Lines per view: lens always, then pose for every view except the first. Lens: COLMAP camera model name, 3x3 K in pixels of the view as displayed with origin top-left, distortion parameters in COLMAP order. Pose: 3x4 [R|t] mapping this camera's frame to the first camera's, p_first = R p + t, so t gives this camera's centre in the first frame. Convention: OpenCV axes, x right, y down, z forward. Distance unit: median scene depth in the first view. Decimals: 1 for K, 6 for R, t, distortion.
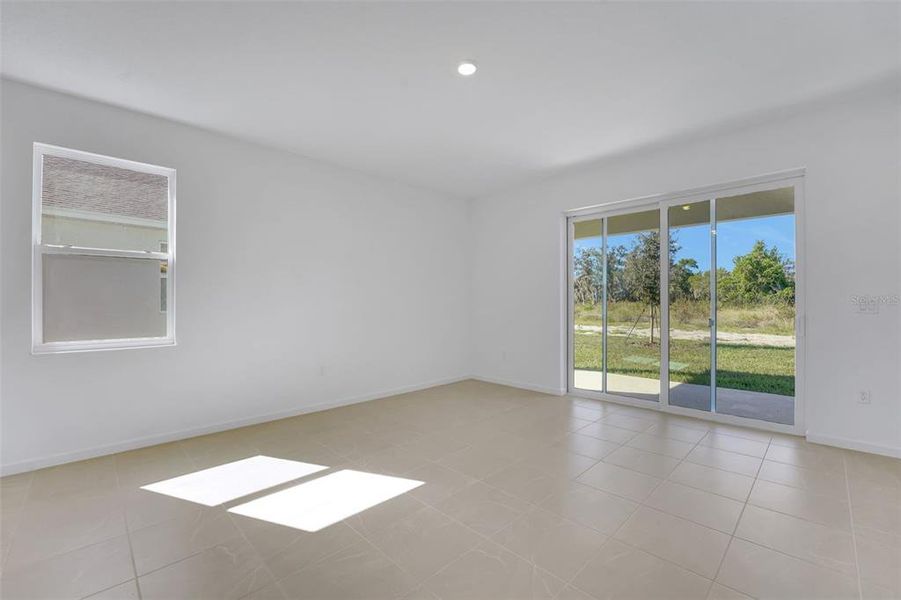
lens RADIAL K [[387.4, 0, 446.0], [0, 387.4, 302.3], [0, 0, 1]] dist [-0.000284, -0.001097]
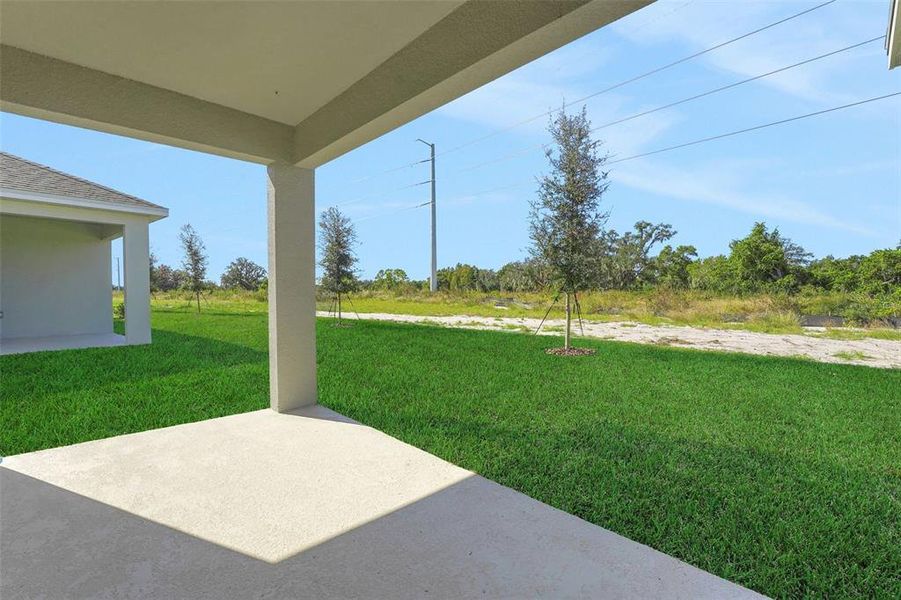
lens RADIAL K [[401.5, 0, 421.9], [0, 401.5, 300.6], [0, 0, 1]] dist [-0.024310, -0.000306]
pose [[0.999500, 0.002272, -0.031533, 0.119281], [-0.001557, 0.999741, 0.022685, 0.002963], [0.031577, -0.022624, 0.999245, 0.121188]]
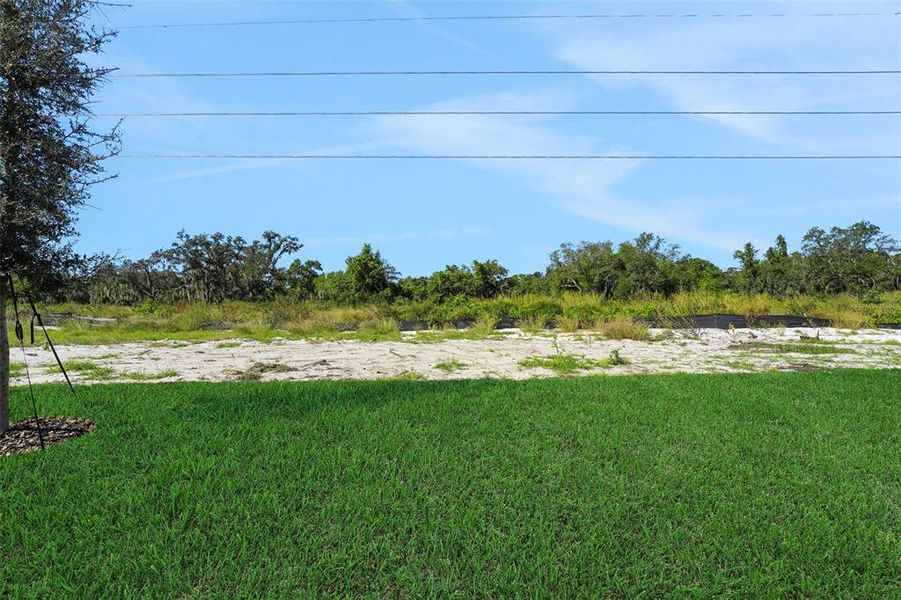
lens RADIAL K [[403.6, 0, 469.0], [0, 403.6, 303.4], [0, 0, 1]] dist [-0.001798, -0.000756]
pose [[0.604770, -0.005705, 0.796380, 0.201597], [0.005632, 0.999980, 0.002887, 0.005919], [-0.796380, 0.002739, 0.604790, 0.223125]]
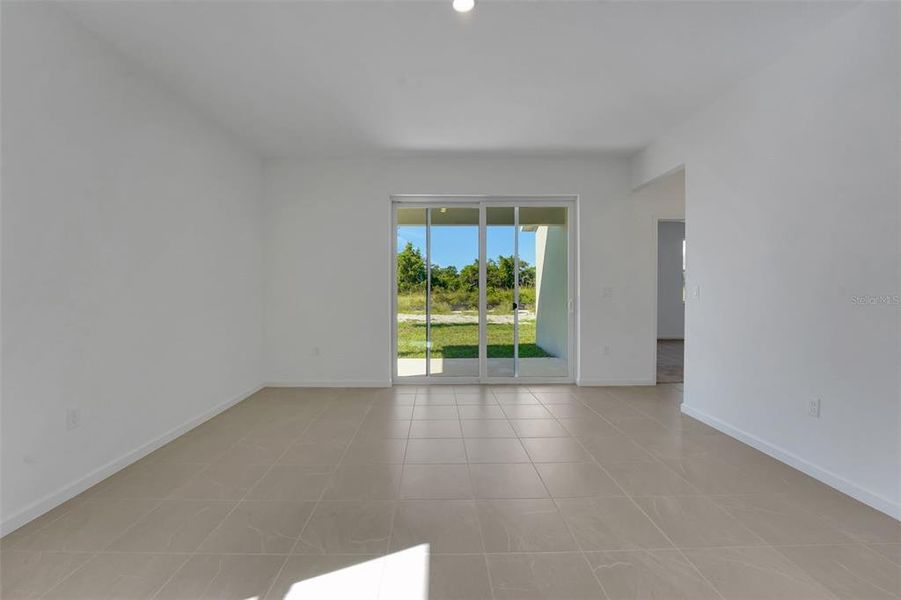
lens RADIAL K [[387.4, 0, 449.9], [0, 387.4, 299.8], [0, 0, 1]] dist [-0.000284, -0.001097]
pose [[0.692118, -0.018372, 0.721551, -0.047014], [0.001234, 0.999705, 0.024271, 0.000251], [-0.721783, -0.015908, 0.691936, 0.036794]]
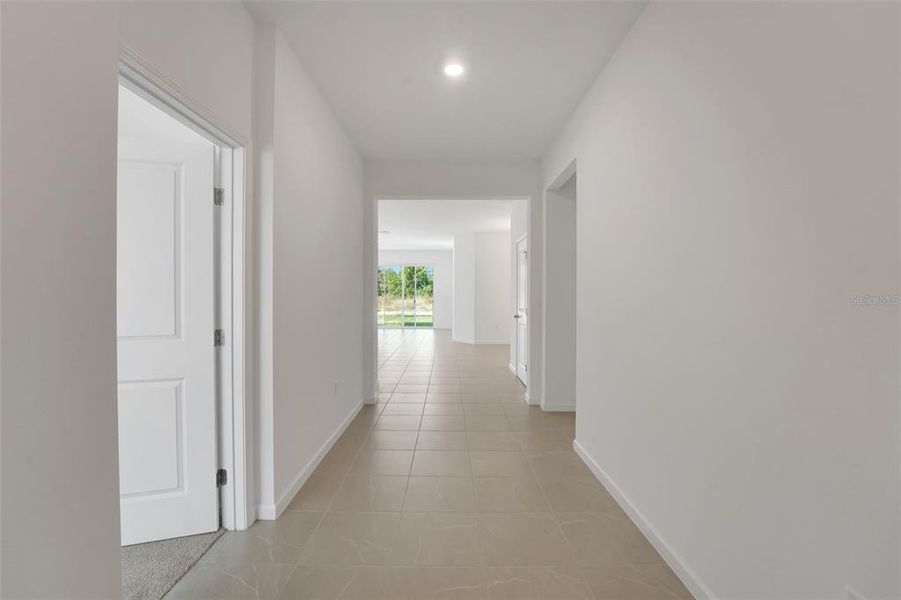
lens RADIAL K [[387.4, 0, 450.8], [0, 387.4, 297.2], [0, 0, 1]] dist [-0.000284, -0.001097]
pose [[0.710891, -0.004153, 0.703290, -0.219933], [-0.000688, 0.999978, 0.006600, -0.000210], [-0.703302, -0.005176, 0.710872, -0.246691]]
